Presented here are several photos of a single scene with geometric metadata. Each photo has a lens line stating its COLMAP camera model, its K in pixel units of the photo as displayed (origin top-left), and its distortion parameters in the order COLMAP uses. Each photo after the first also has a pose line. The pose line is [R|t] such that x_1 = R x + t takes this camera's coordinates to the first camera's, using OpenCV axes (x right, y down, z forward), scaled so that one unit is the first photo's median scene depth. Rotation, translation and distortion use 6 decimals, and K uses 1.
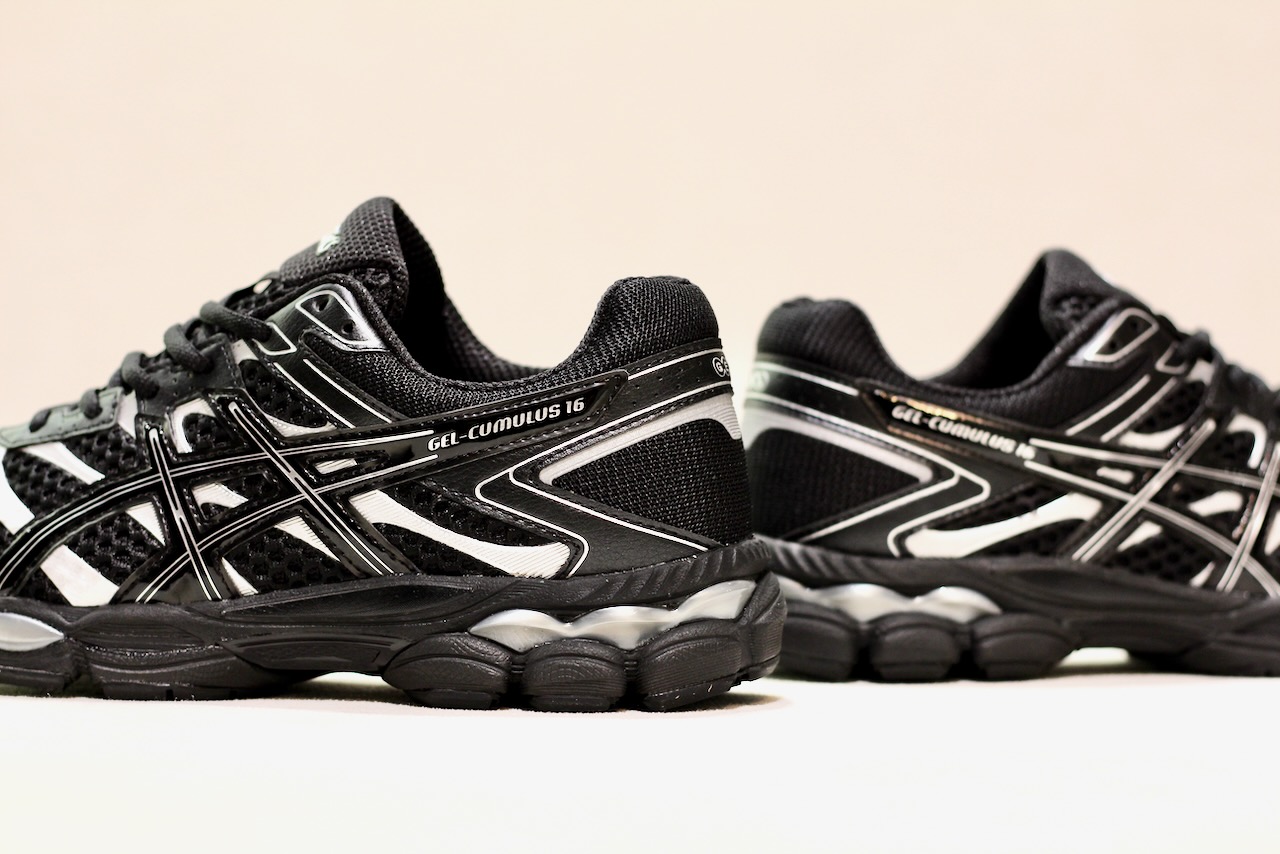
lens RADIAL K [[3216.1, 0, 639.6], [0, 3216.1, 427.1], [0, 0, 1]] dist [-0.124909, 0.142376]
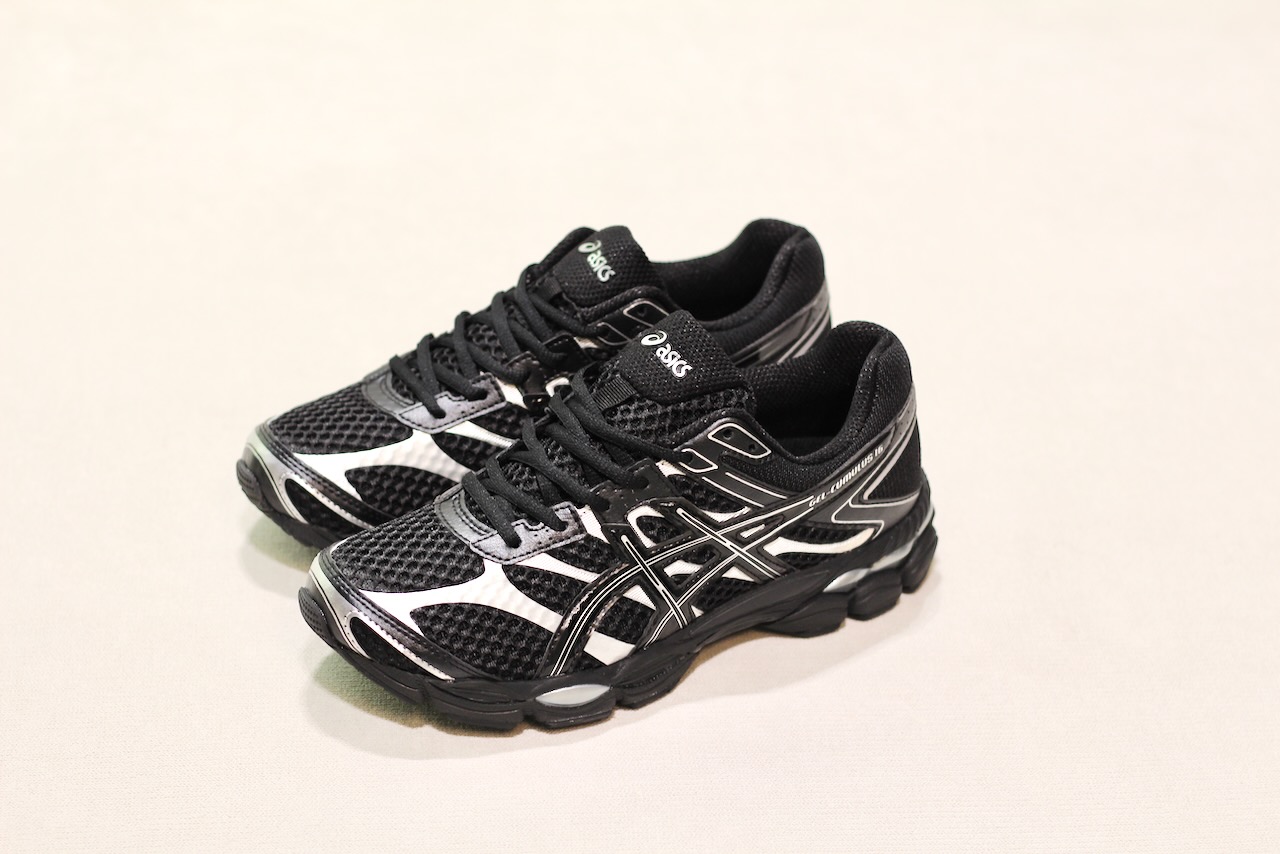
lens RADIAL K [[3216.1, 0, 639.6], [0, 3216.1, 427.1], [0, 0, 1]] dist [-0.124909, 0.142376]
pose [[0.741117, -0.352210, 0.571571, -0.988759], [-0.019126, 0.839922, 0.542370, -0.855794], [-0.671103, -0.412892, 0.615745, 0.111982]]
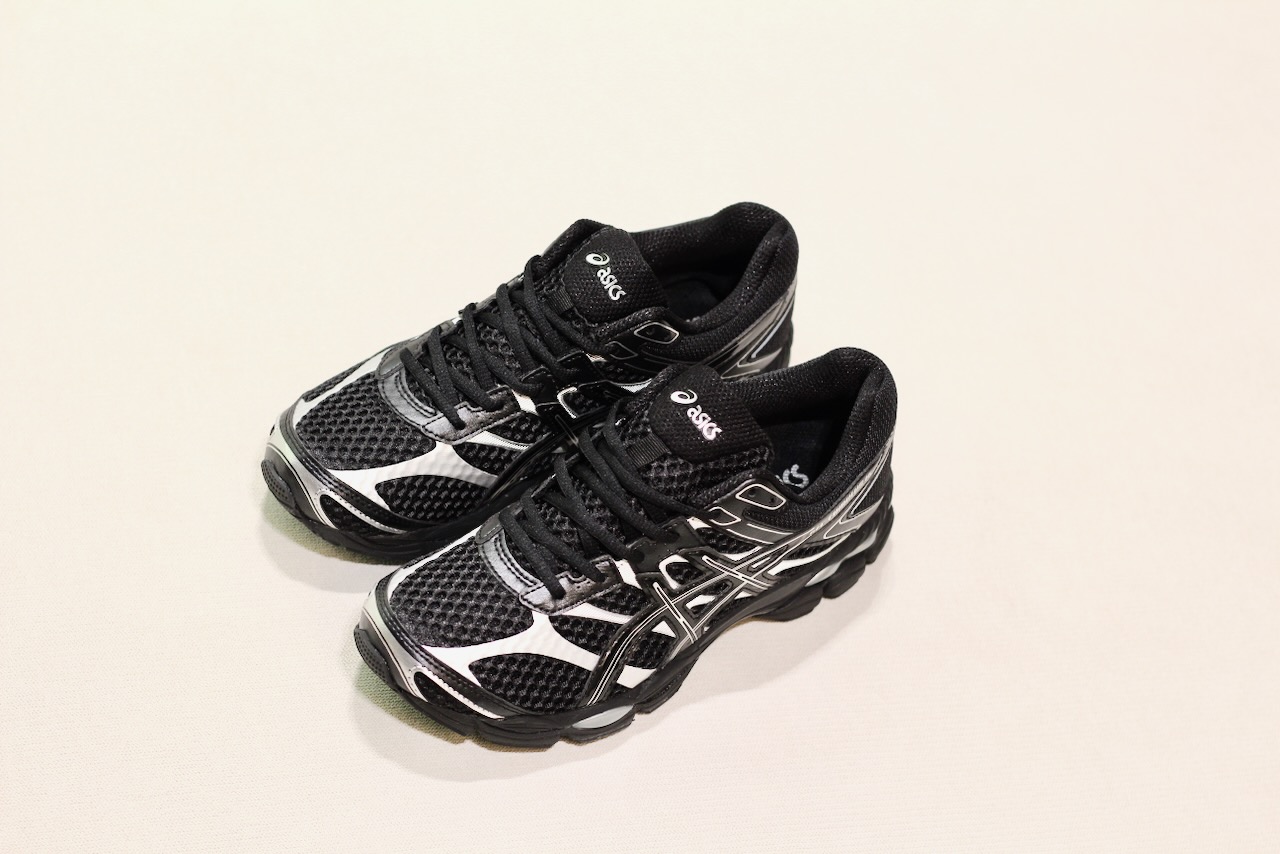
lens RADIAL K [[3216.1, 0, 639.6], [0, 3216.1, 427.1], [0, 0, 1]] dist [-0.124909, 0.142376]
pose [[0.643385, -0.515015, 0.566406, -1.052012], [-0.159051, 0.633803, 0.756965, -1.296081], [-0.748838, -0.577108, 0.325866, 0.535097]]
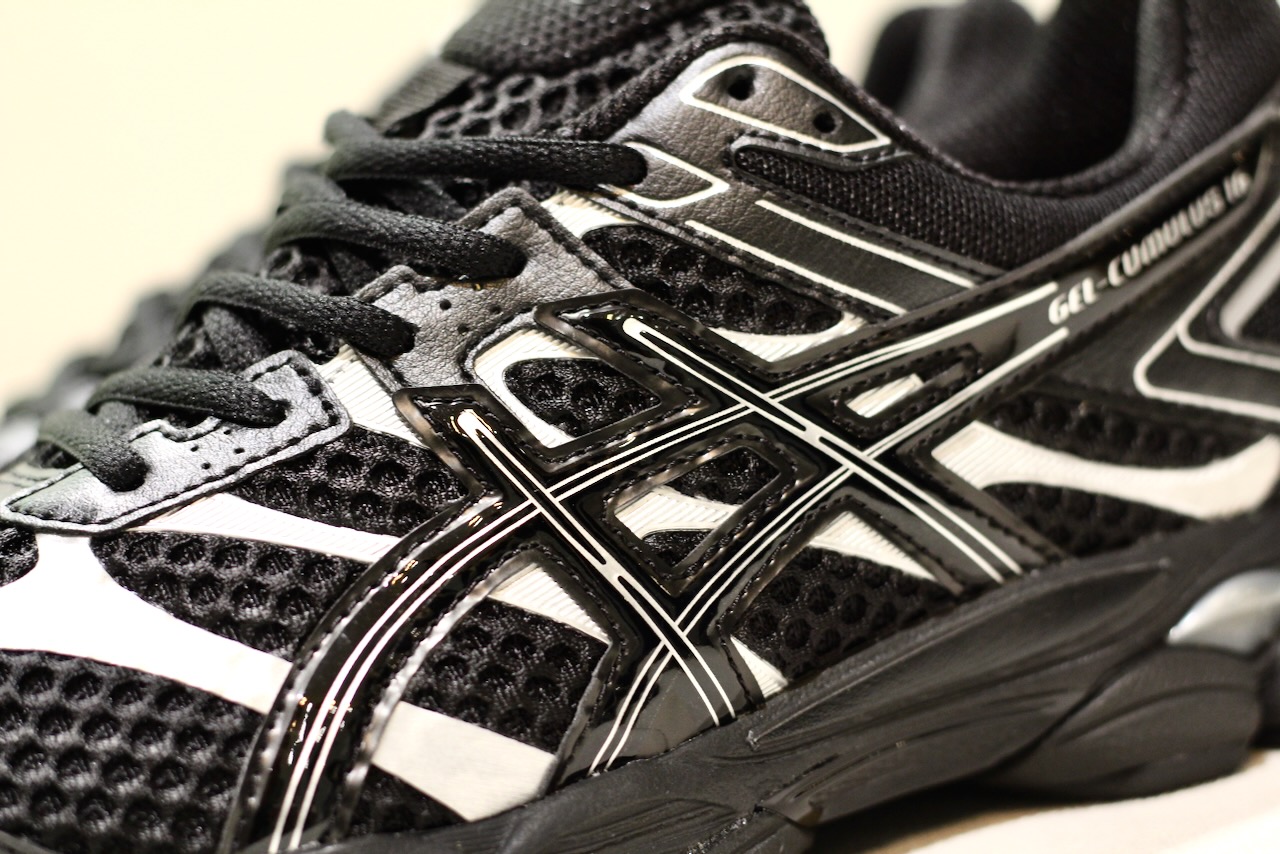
lens RADIAL K [[3216.1, 0, 639.6], [0, 3216.1, 427.1], [0, 0, 1]] dist [-0.124909, 0.142376]
pose [[0.788883, -0.226189, 0.571403, -0.409812], [0.189556, 0.974026, 0.123864, -0.052119], [-0.584578, 0.010599, 0.811268, 0.613626]]
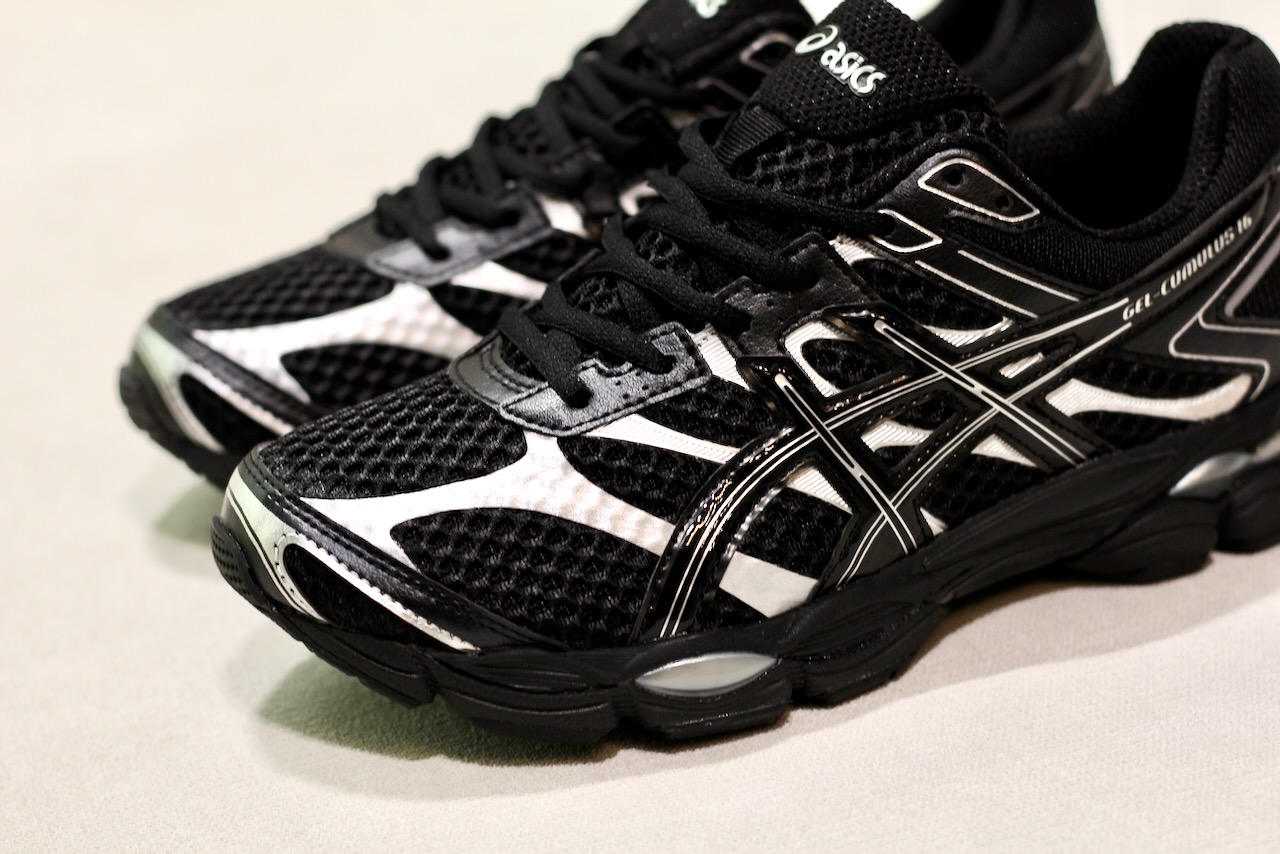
lens RADIAL K [[3216.1, 0, 639.6], [0, 3216.1, 427.1], [0, 0, 1]] dist [-0.124909, 0.142376]
pose [[0.795503, -0.325817, 0.510900, -0.606126], [0.113297, 0.908245, 0.402808, -0.321542], [-0.595264, -0.262551, 0.759426, 0.414900]]
